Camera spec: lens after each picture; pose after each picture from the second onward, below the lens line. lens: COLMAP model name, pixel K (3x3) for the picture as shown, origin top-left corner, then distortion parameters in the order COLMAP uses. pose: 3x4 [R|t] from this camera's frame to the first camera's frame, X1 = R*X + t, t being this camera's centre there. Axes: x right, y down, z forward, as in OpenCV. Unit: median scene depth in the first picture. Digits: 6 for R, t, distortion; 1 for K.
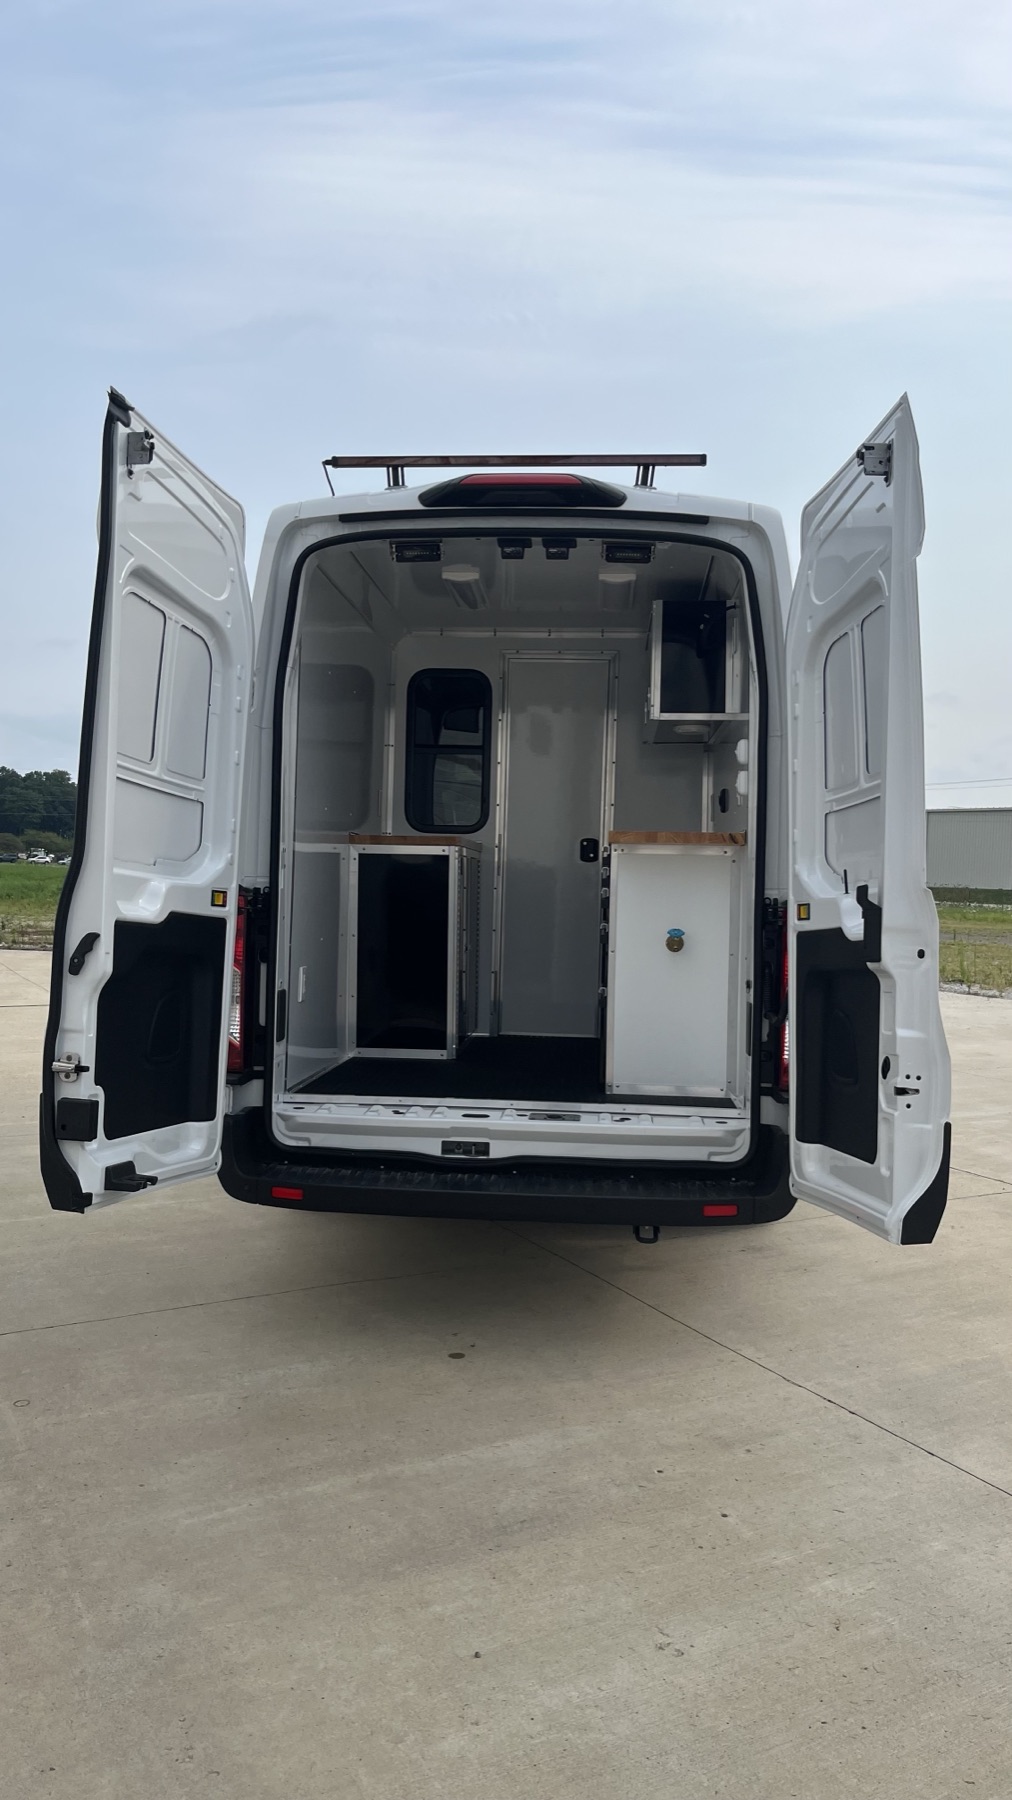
lens RADIAL K [[1364.5, 0, 523.3], [0, 1364.5, 892.4], [0, 0, 1]] dist [0.015474, -0.020025]
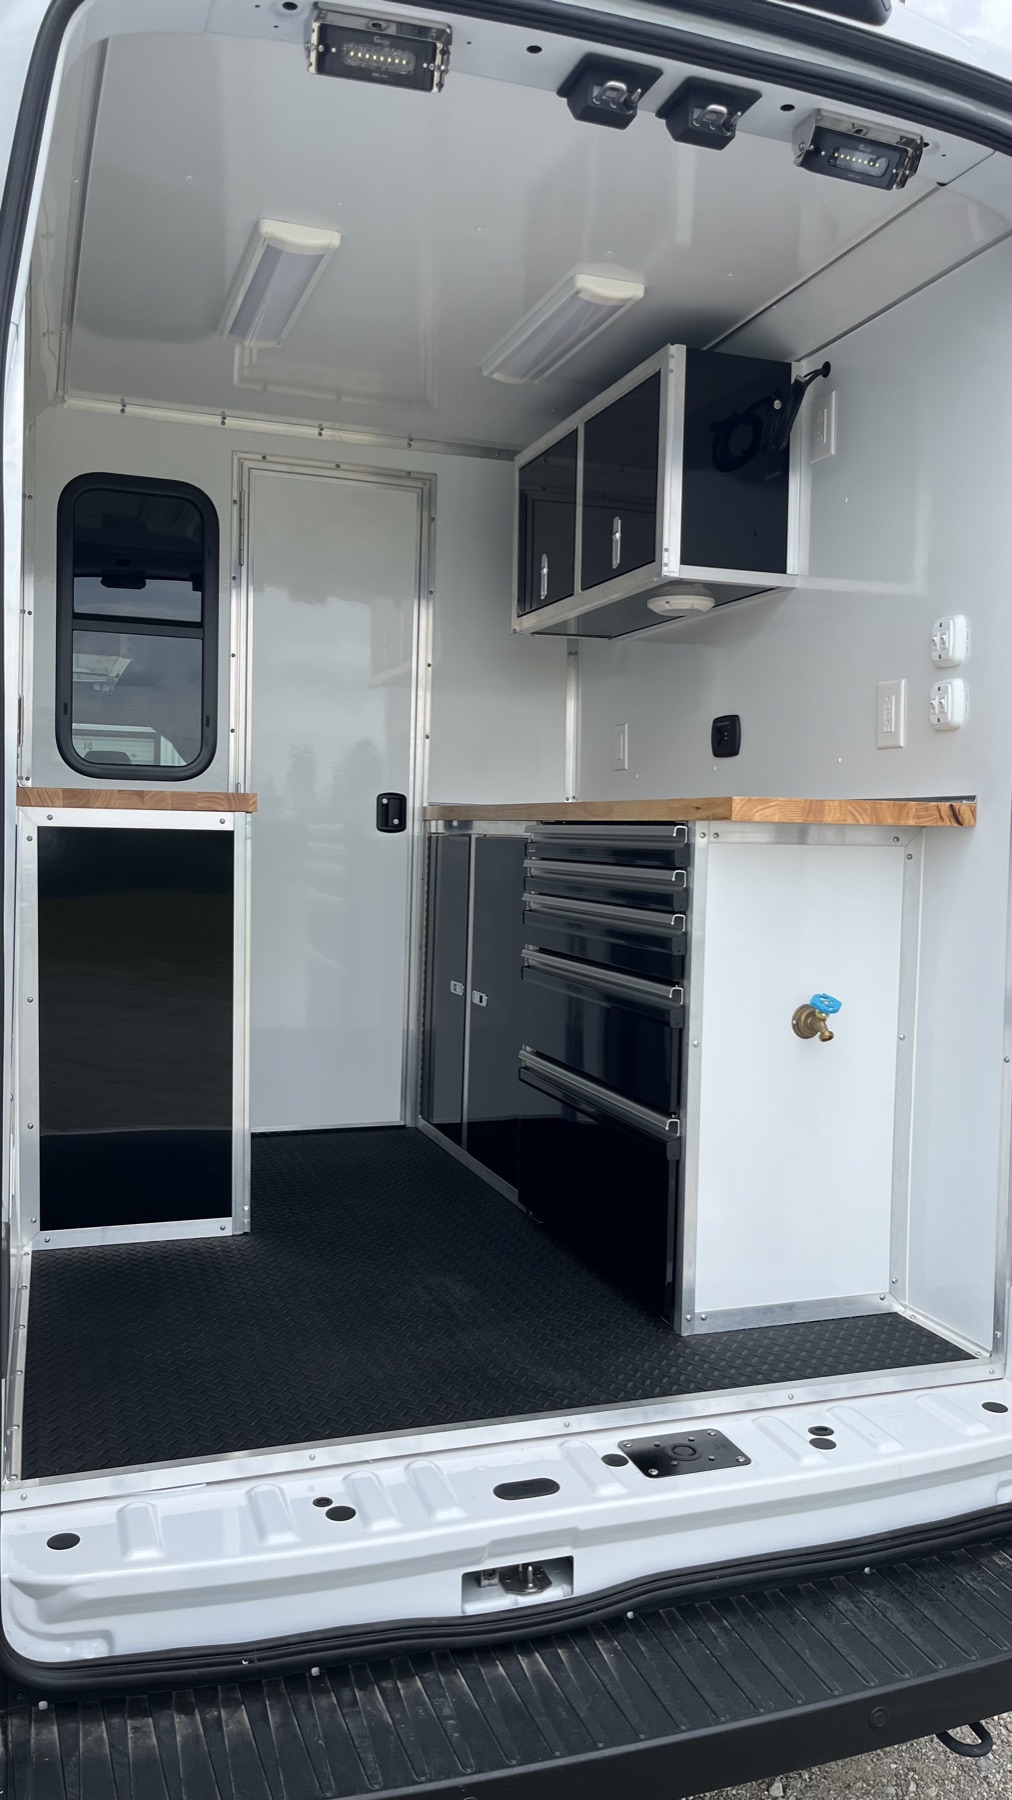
lens RADIAL K [[1364.5, 0, 515.8], [0, 1364.5, 901.9], [0, 0, 1]] dist [0.015474, -0.020025]
pose [[0.917644, -0.021204, 0.396837, -0.198798], [-0.002016, 0.998314, 0.058004, -0.038256], [-0.397398, -0.054027, 0.916054, 0.630626]]
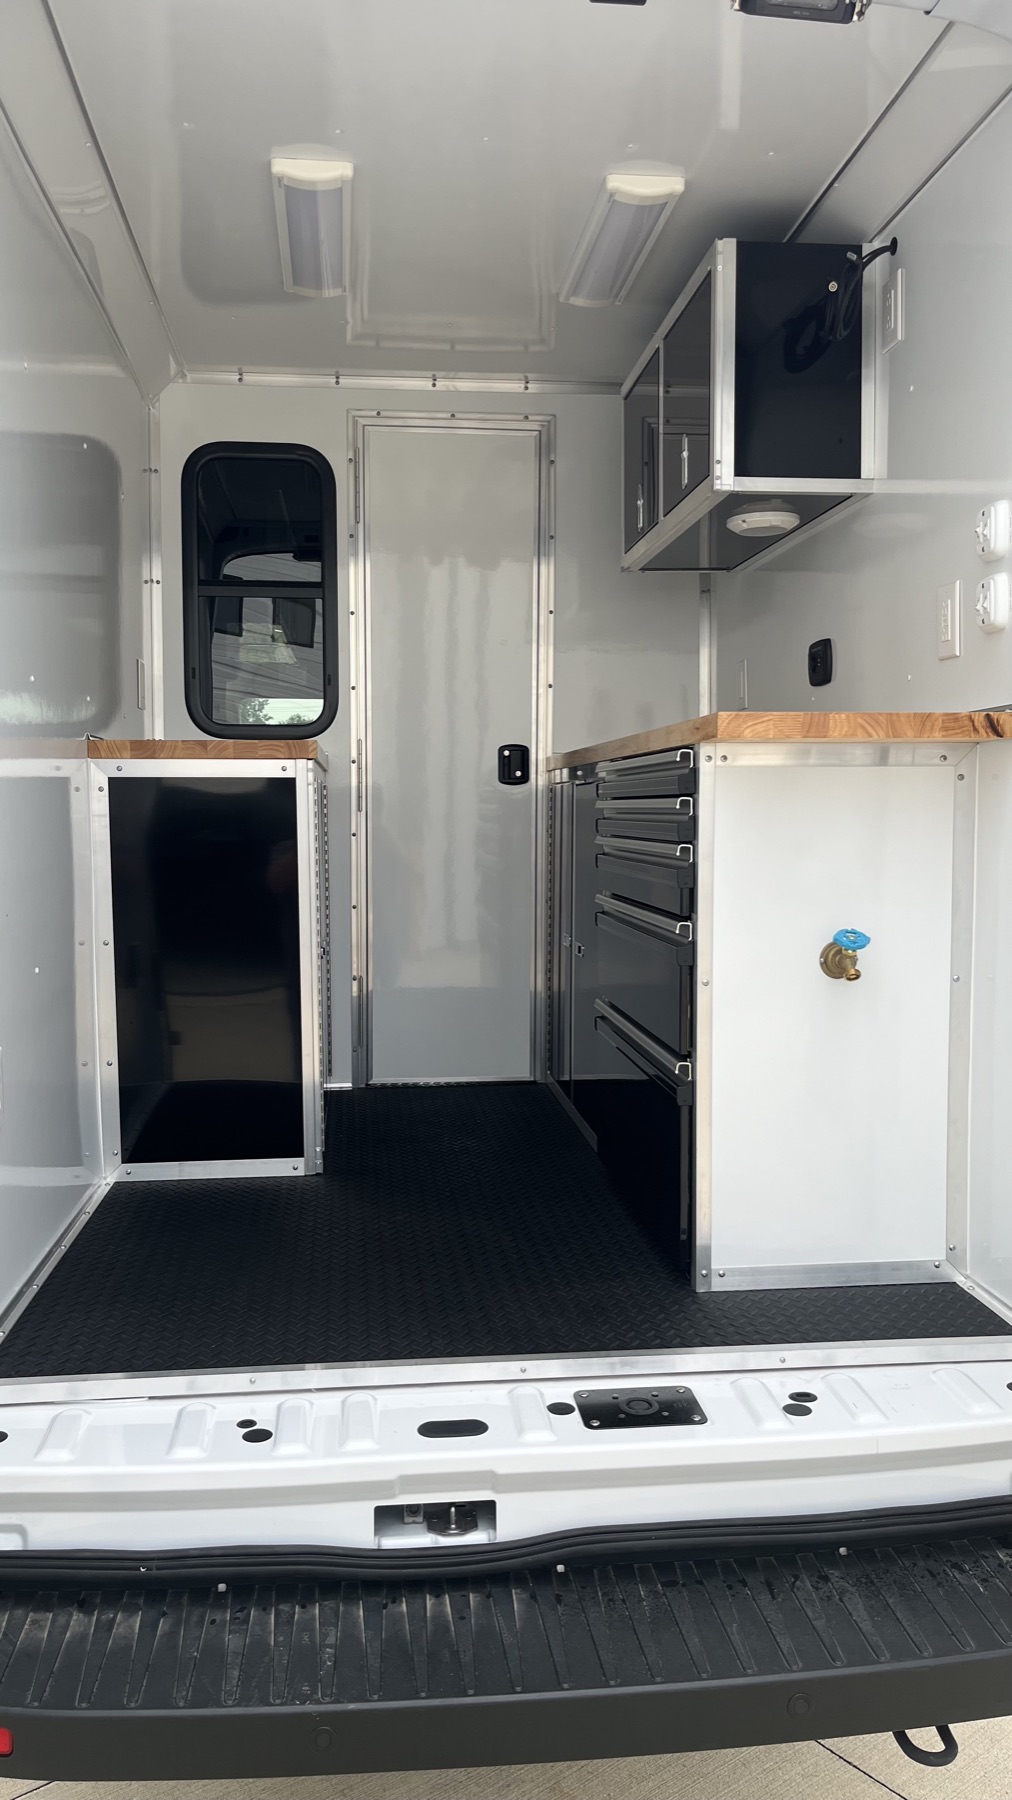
lens RADIAL K [[1364.5, 0, 508.6], [0, 1364.5, 909.1], [0, 0, 1]] dist [0.015474, -0.020025]
pose [[0.984393, -0.037835, 0.171868, -0.081971], [0.025212, 0.996861, 0.075045, -0.018454], [-0.174168, -0.069540, 0.982257, 0.612371]]
